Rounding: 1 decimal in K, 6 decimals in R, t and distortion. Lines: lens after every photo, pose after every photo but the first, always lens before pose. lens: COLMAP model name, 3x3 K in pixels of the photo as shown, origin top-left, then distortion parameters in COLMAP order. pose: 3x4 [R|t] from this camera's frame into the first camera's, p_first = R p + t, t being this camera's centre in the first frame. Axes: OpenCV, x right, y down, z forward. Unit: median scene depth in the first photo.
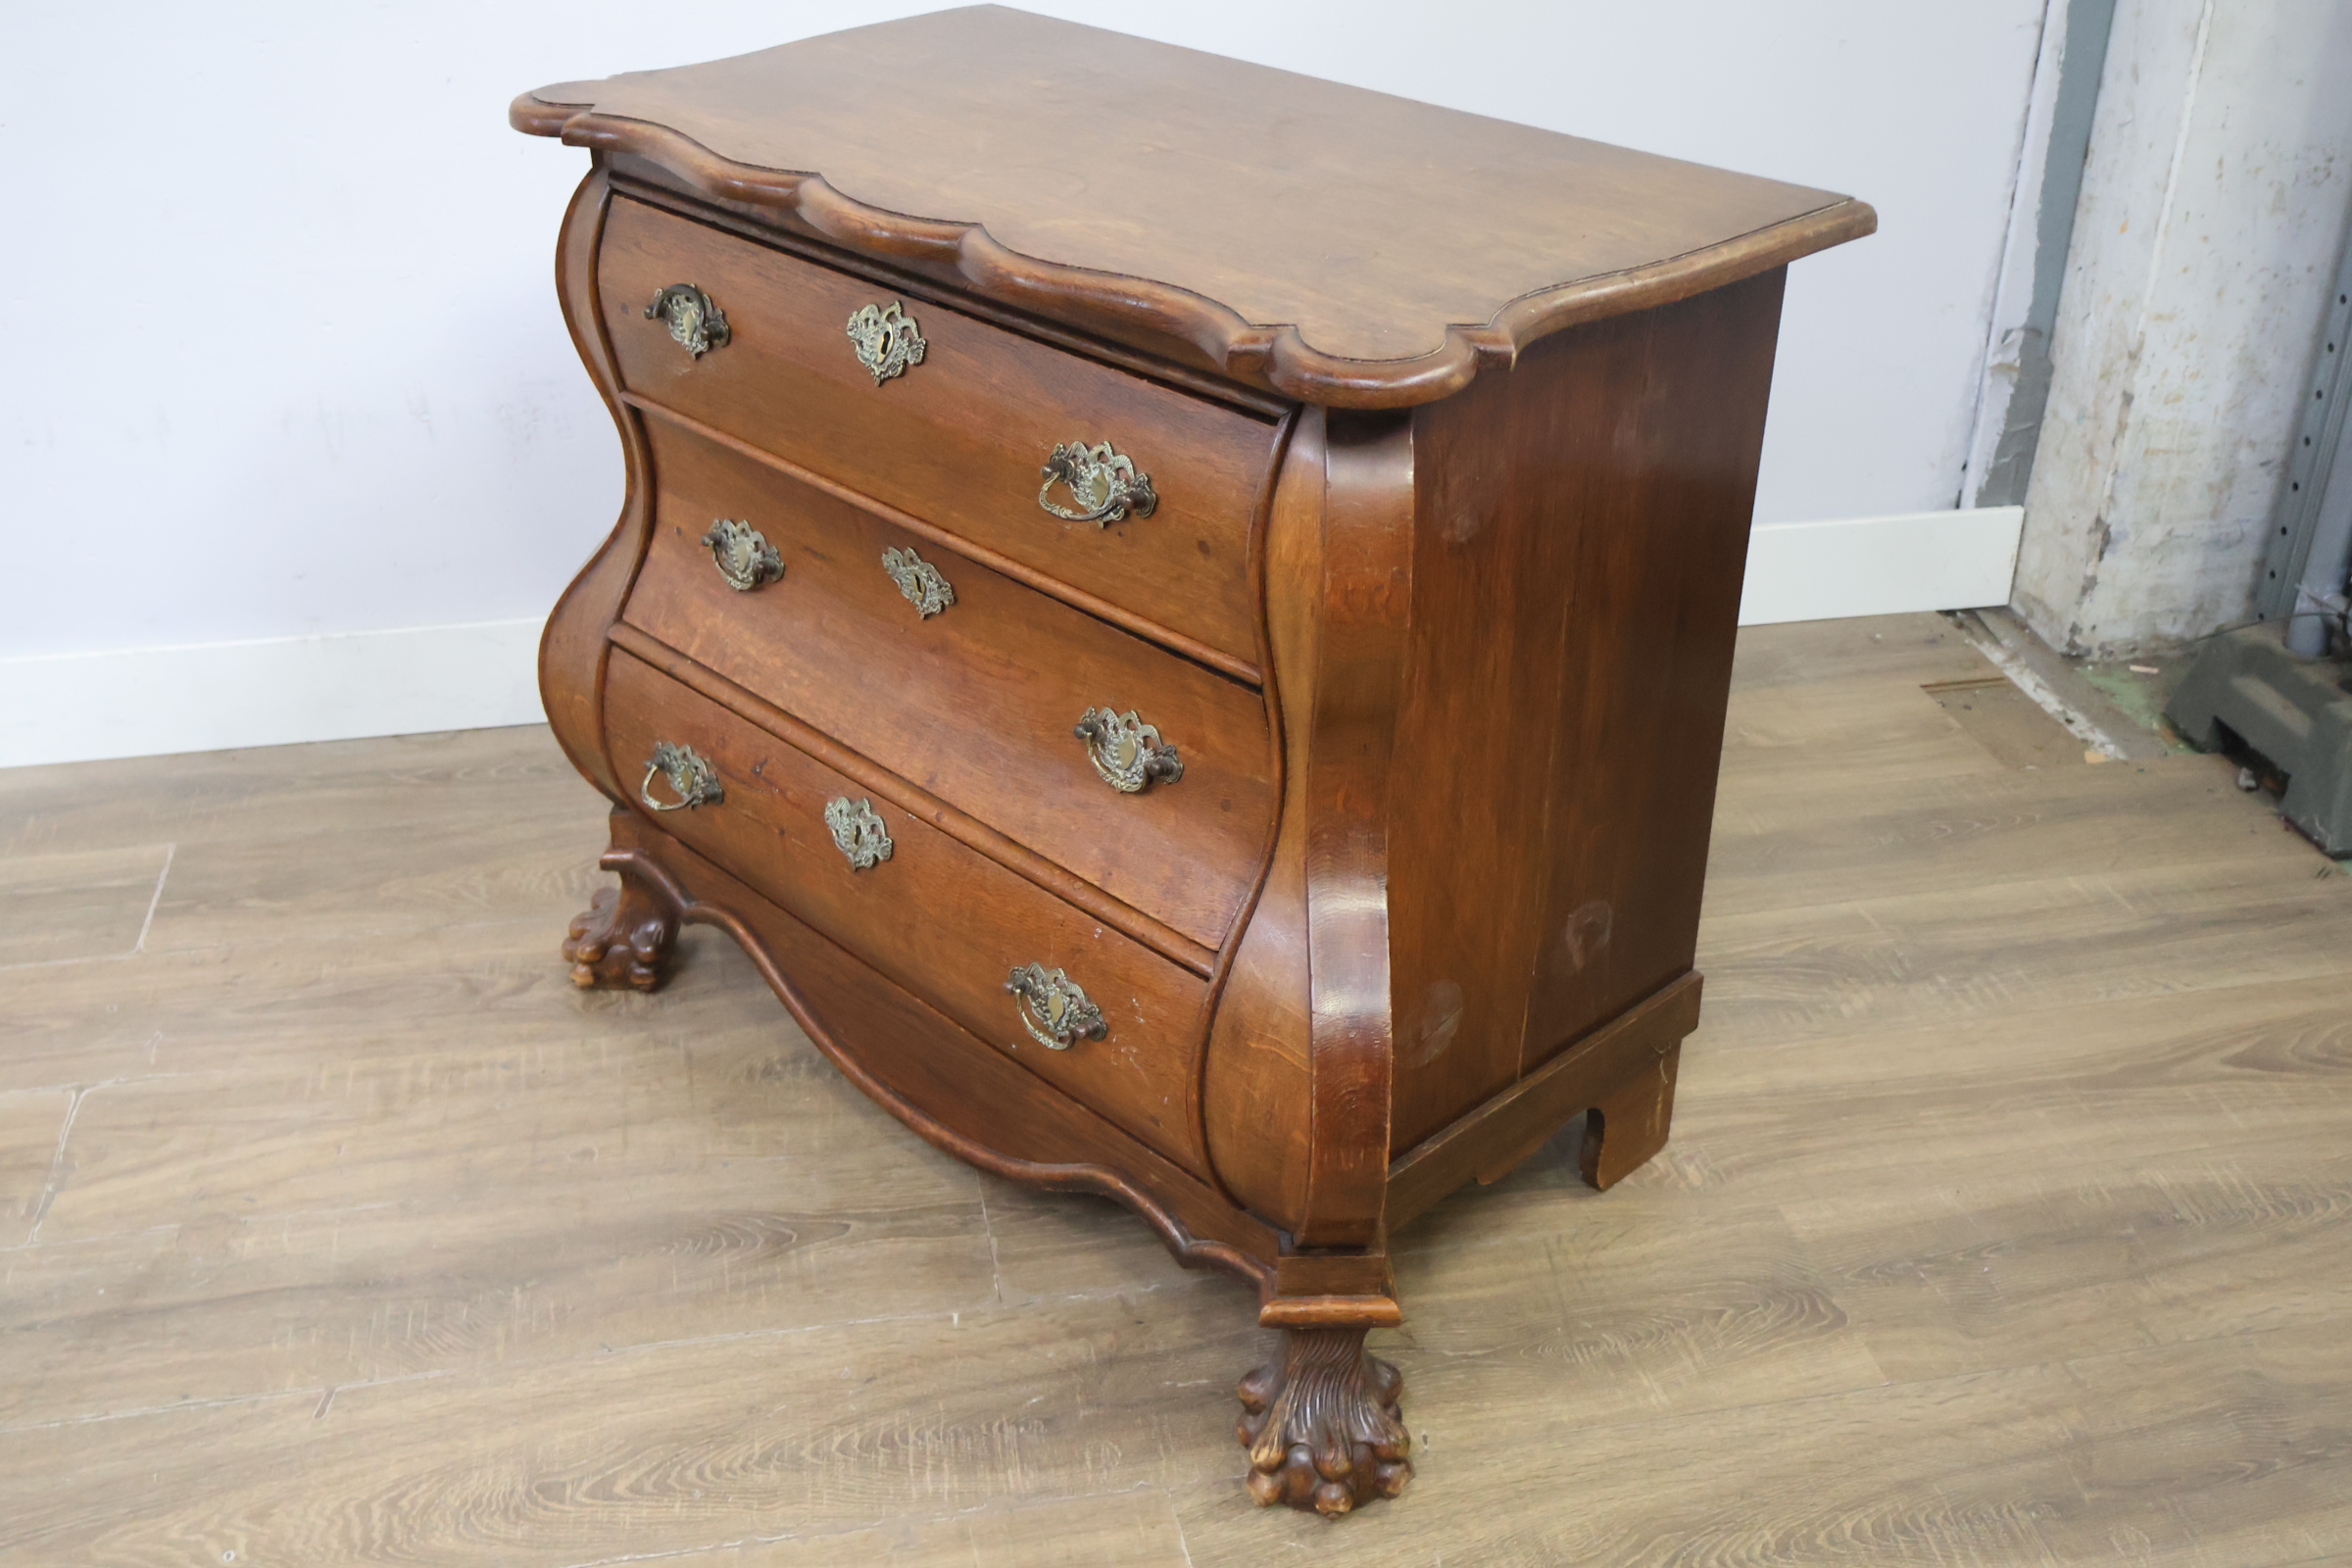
lens RADIAL K [[2449.7, 0, 1173.6], [0, 2449.7, 776.9], [0, 0, 1]] dist [-0.007604, 0.000000]
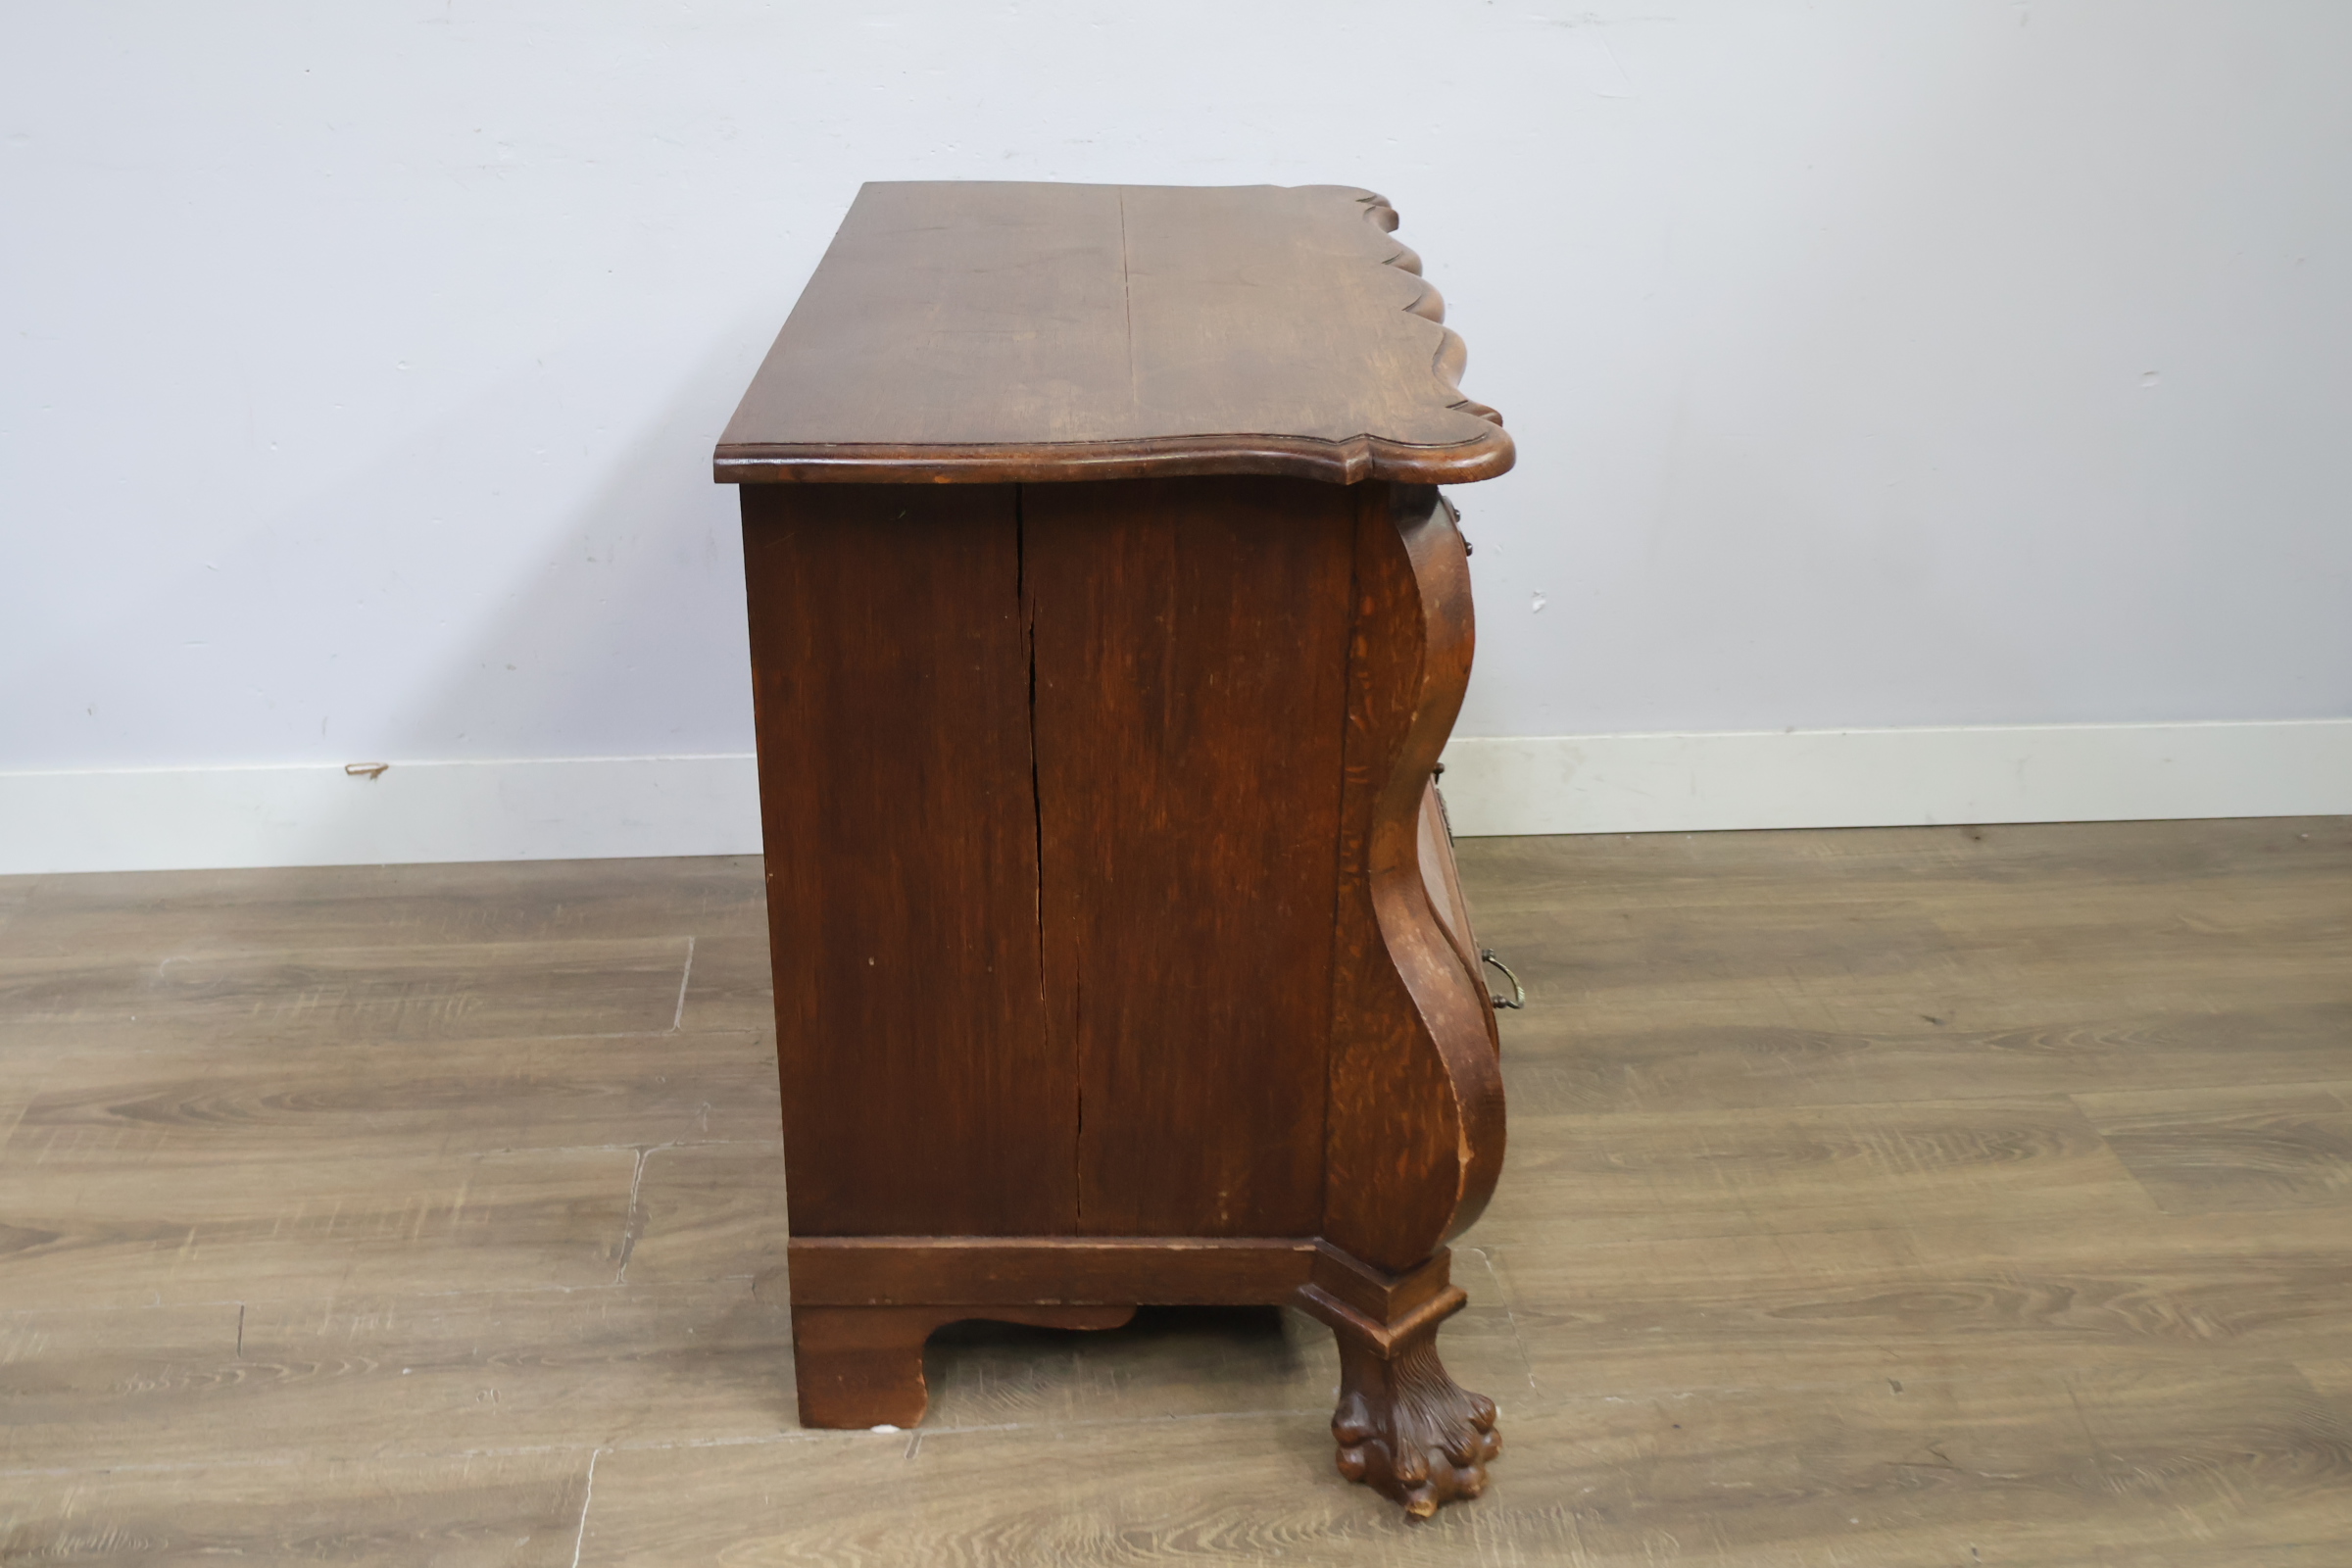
lens RADIAL K [[2449.7, 0, 1176.7], [0, 2449.7, 774.2], [0, 0, 1]] dist [-0.007604, 0.000000]
pose [[0.995759, 0.050038, -0.077209, -0.156603], [-0.056769, 0.994536, -0.087610, 0.050366], [0.072403, 0.091621, 0.993158, -0.069216]]
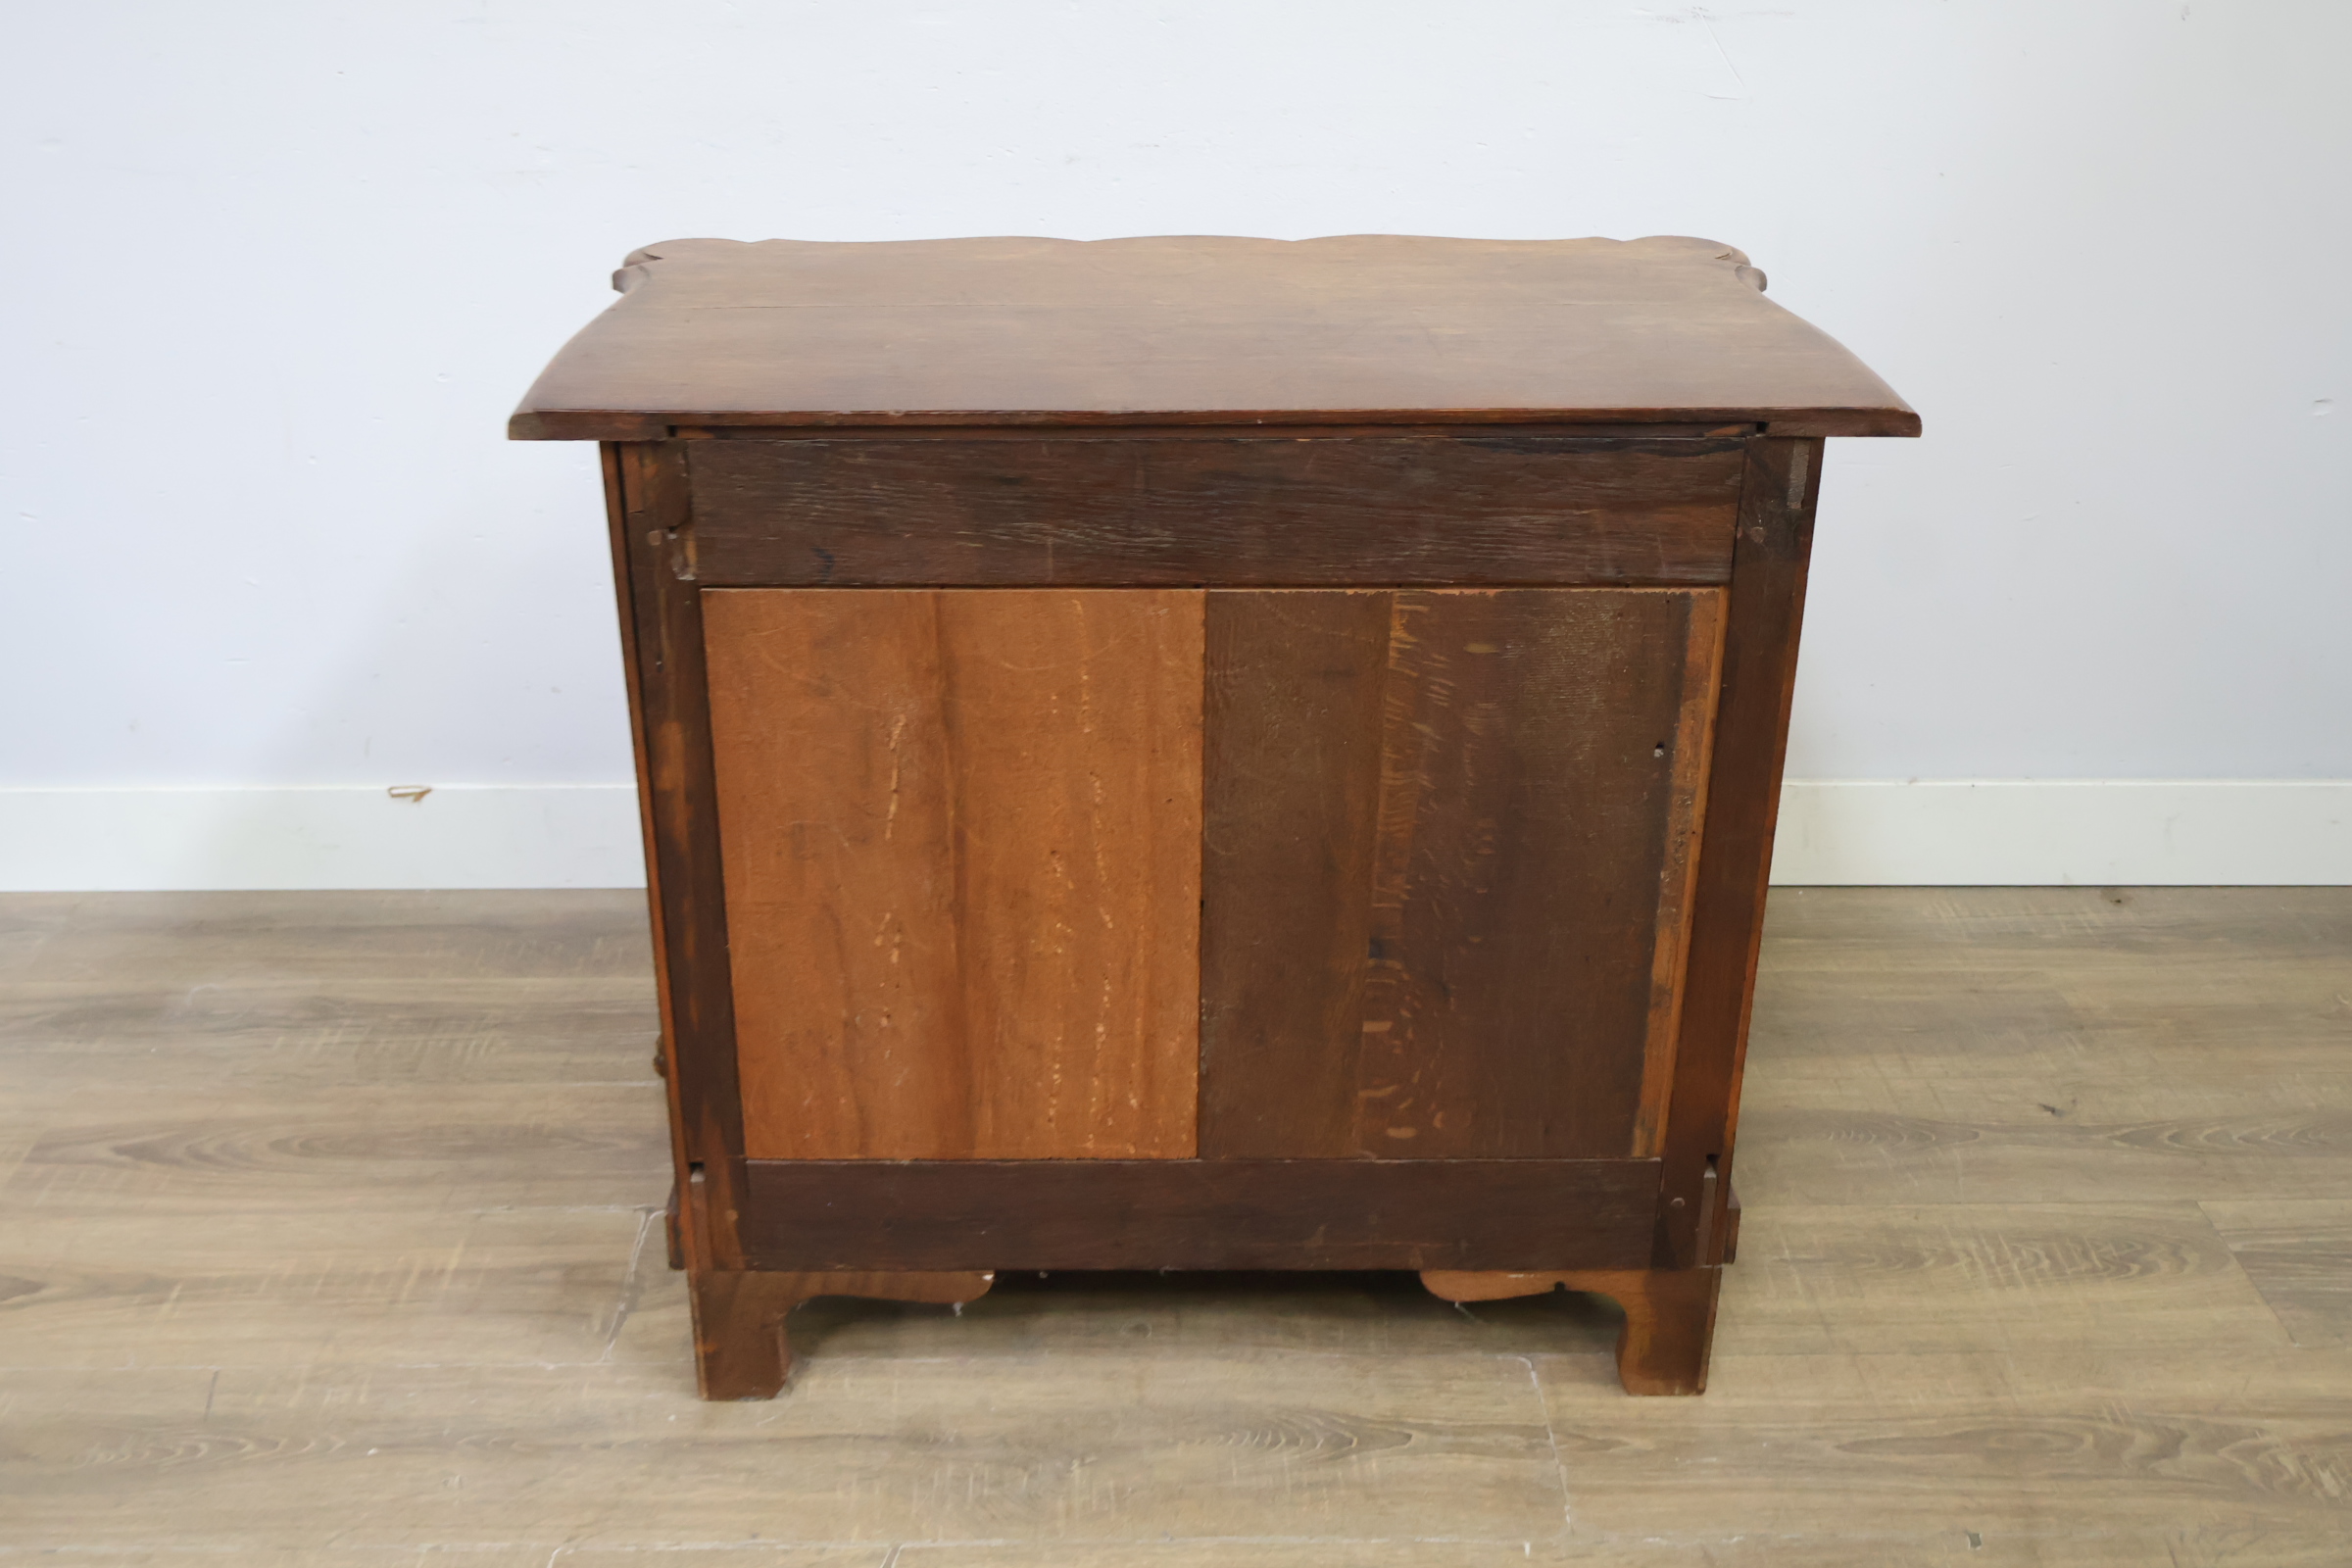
lens RADIAL K [[2449.7, 0, 1165.3], [0, 2449.7, 782.9], [0, 0, 1]] dist [-0.007604, 0.000000]
pose [[0.985104, 0.072993, -0.155699, -0.100022], [-0.084556, 0.994029, -0.068975, 0.002462], [0.149734, 0.081113, 0.985394, 0.014391]]
